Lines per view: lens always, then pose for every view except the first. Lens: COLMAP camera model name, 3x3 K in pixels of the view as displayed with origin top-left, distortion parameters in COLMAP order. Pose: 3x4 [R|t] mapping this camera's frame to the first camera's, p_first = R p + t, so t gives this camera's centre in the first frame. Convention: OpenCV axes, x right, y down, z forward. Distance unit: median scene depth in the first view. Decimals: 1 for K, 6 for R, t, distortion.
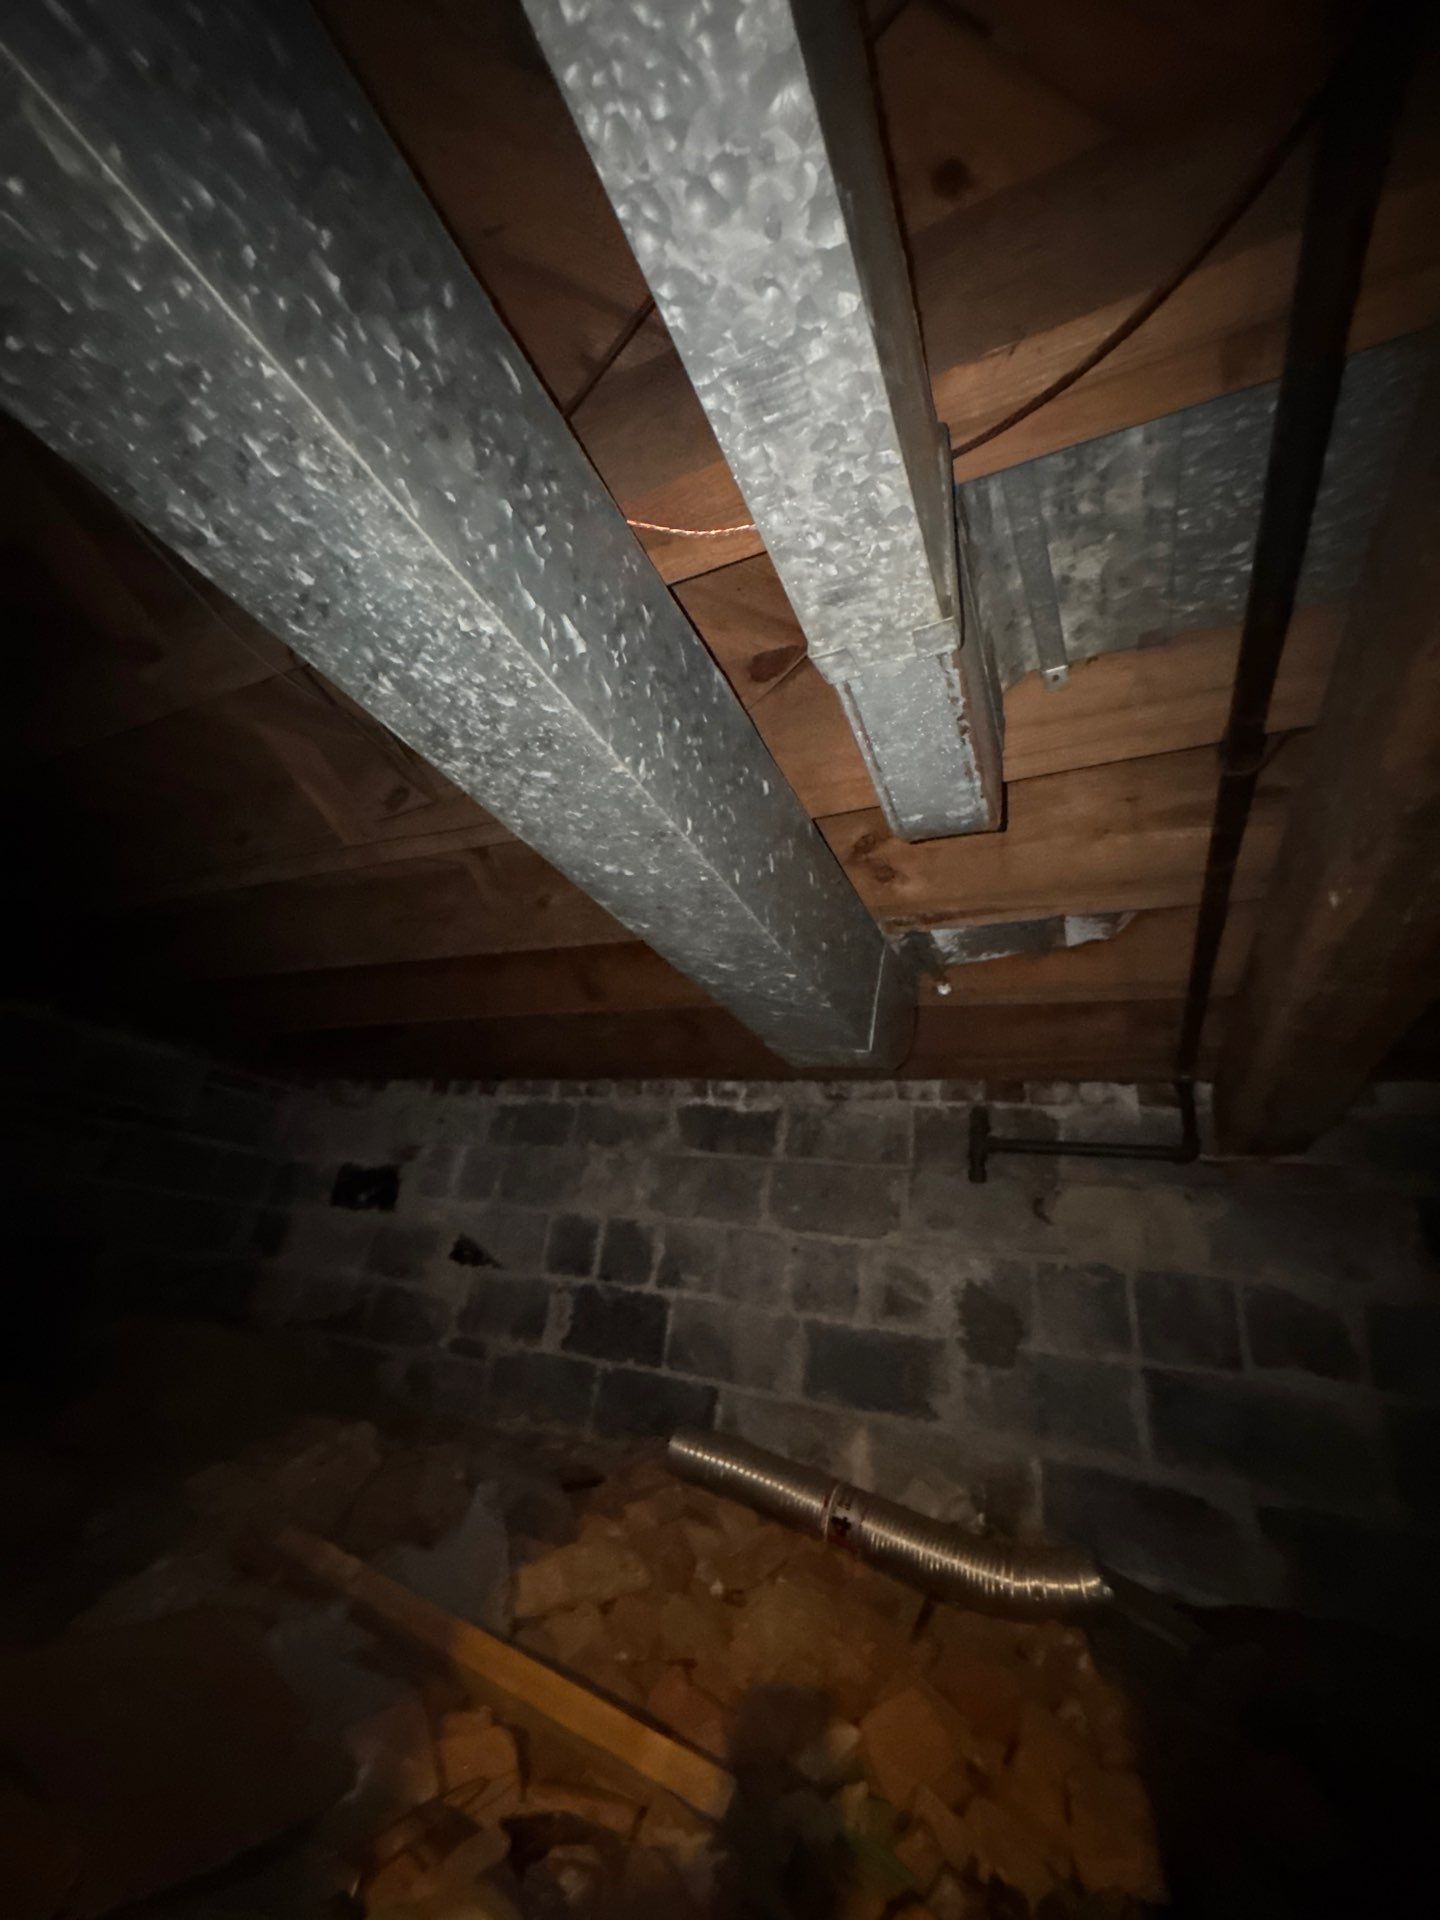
lens RADIAL K [[770.3, 0, 723.7], [0, 770.3, 959.4], [0, 0, 1]] dist [-0.003533, 0.000143]
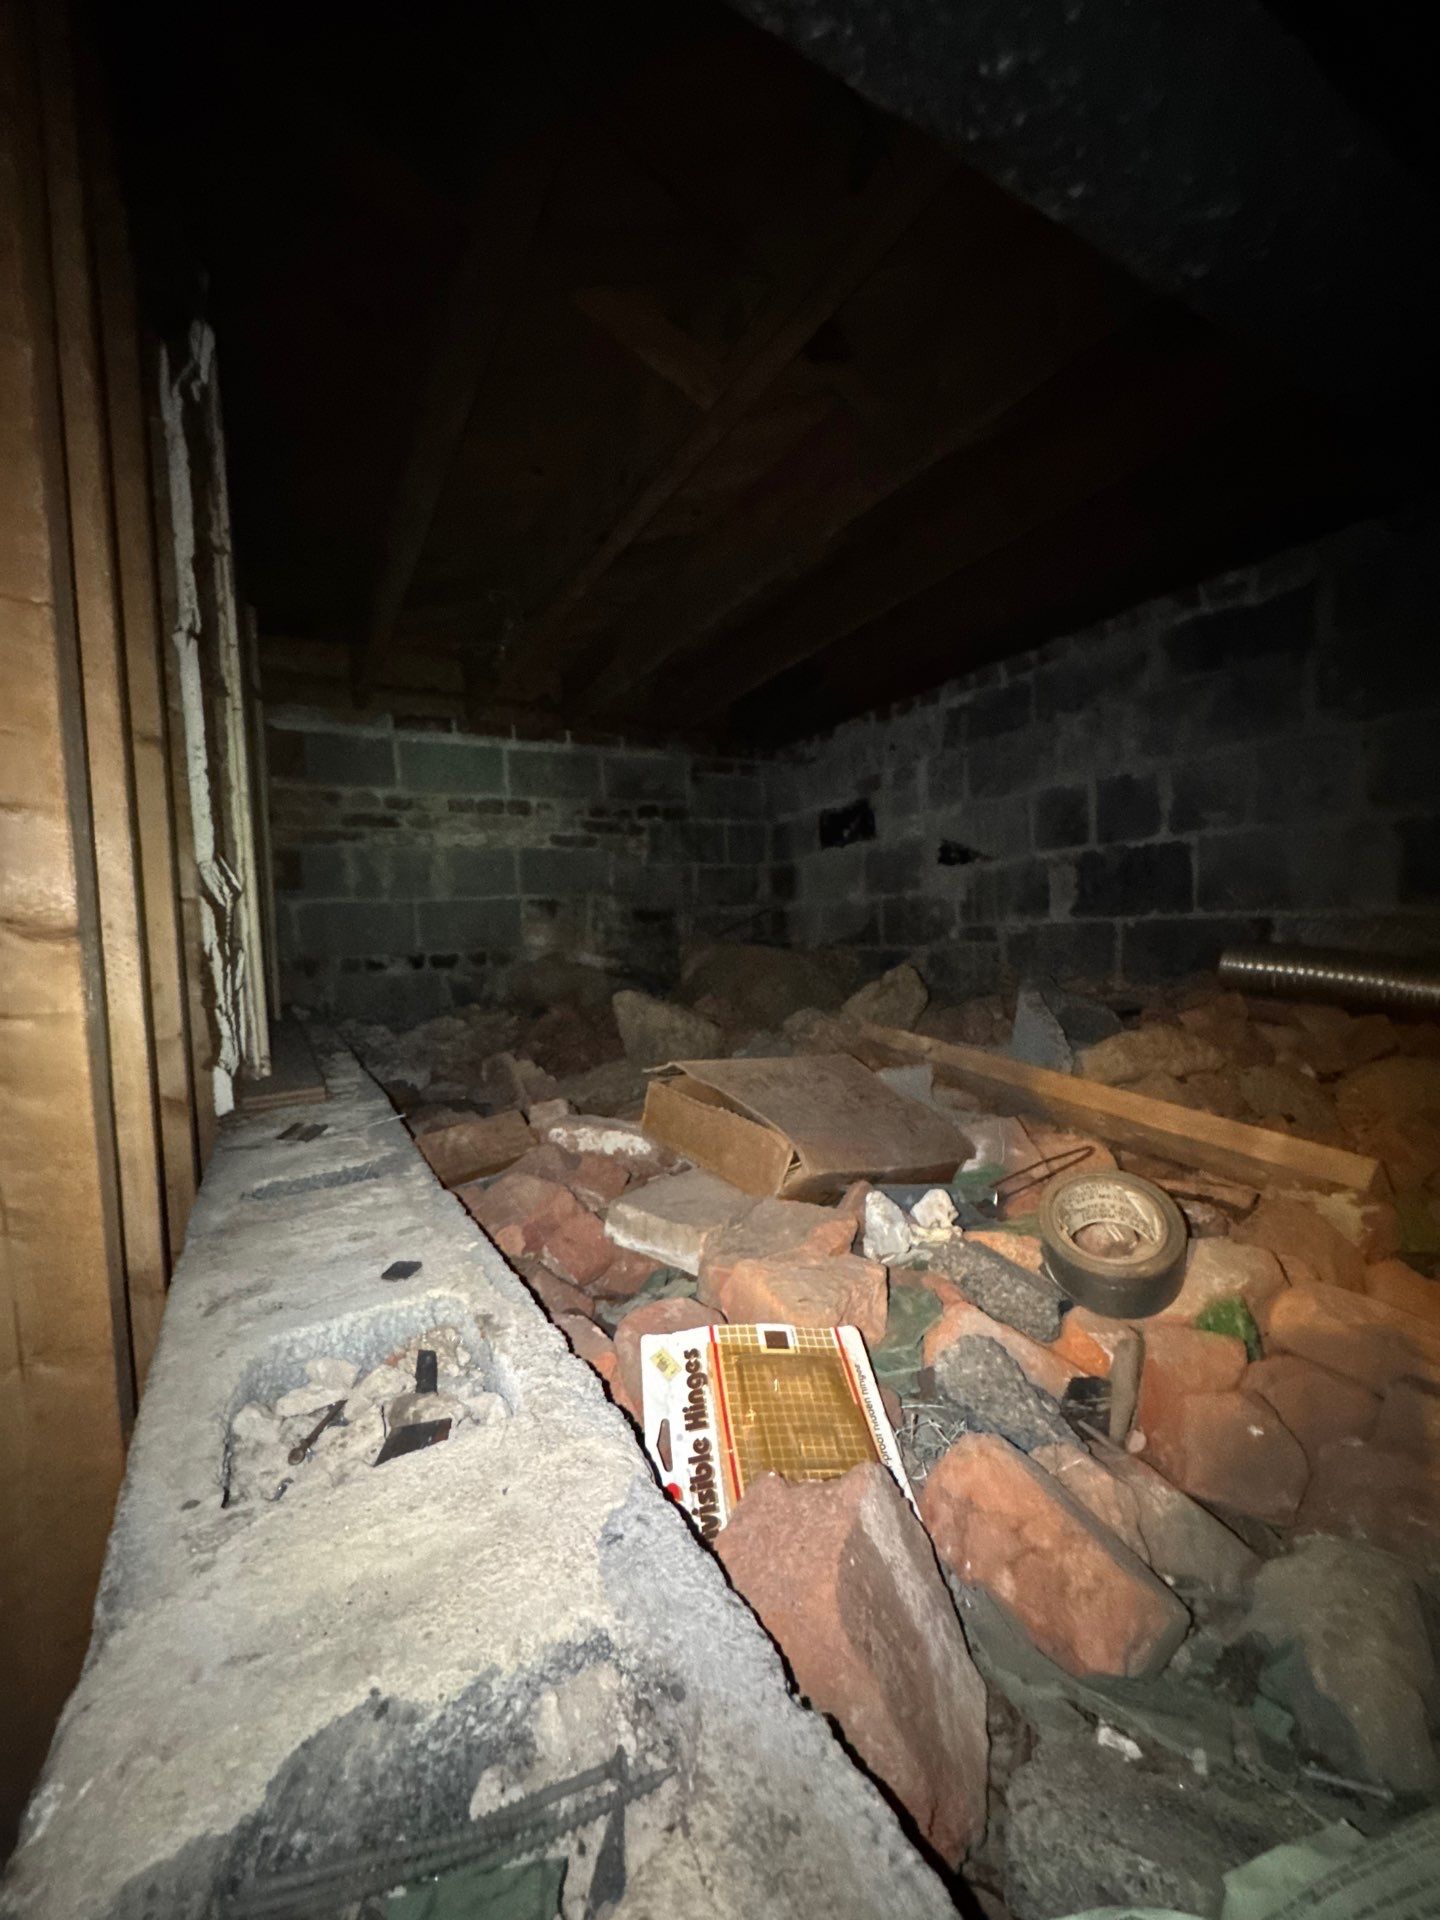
lens RADIAL K [[770.3, 0, 720.7], [0, 770.3, 960.2], [0, 0, 1]] dist [-0.003533, 0.000143]
pose [[0.812968, -0.132988, -0.566919, -0.042897], [0.355854, 0.884090, 0.302908, 0.165597], [0.460924, -0.447995, 0.766061, 0.008716]]
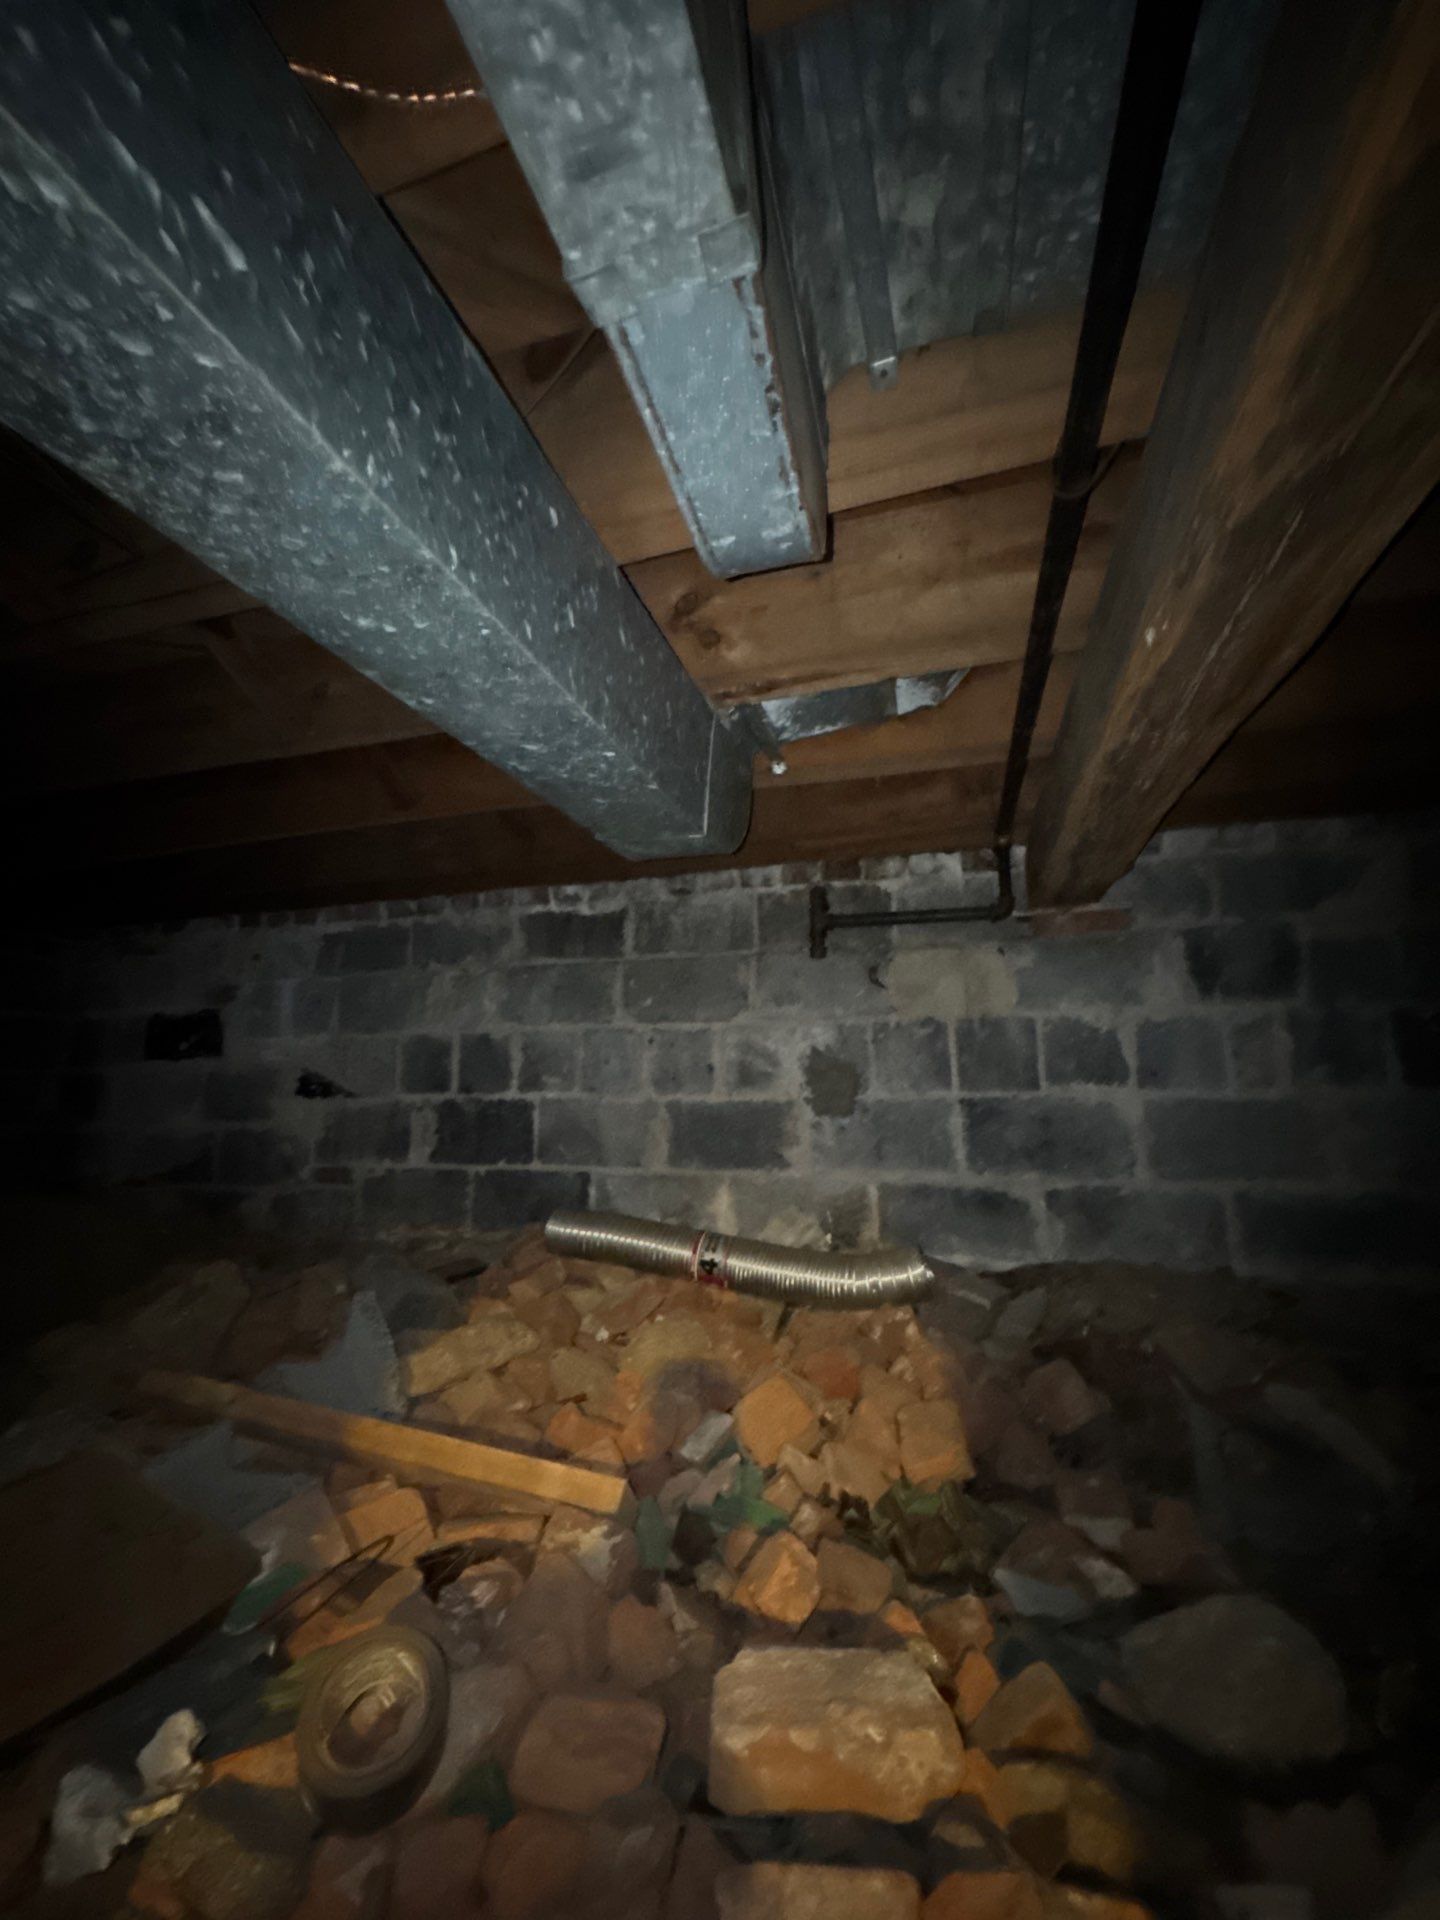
lens RADIAL K [[770.3, 0, 725.5], [0, 770.3, 960.5], [0, 0, 1]] dist [-0.003533, 0.000143]
pose [[0.977516, -0.106885, 0.181766, 0.021866], [0.057458, 0.964407, 0.258105, 0.021507], [-0.202884, -0.241858, 0.948864, 0.042744]]
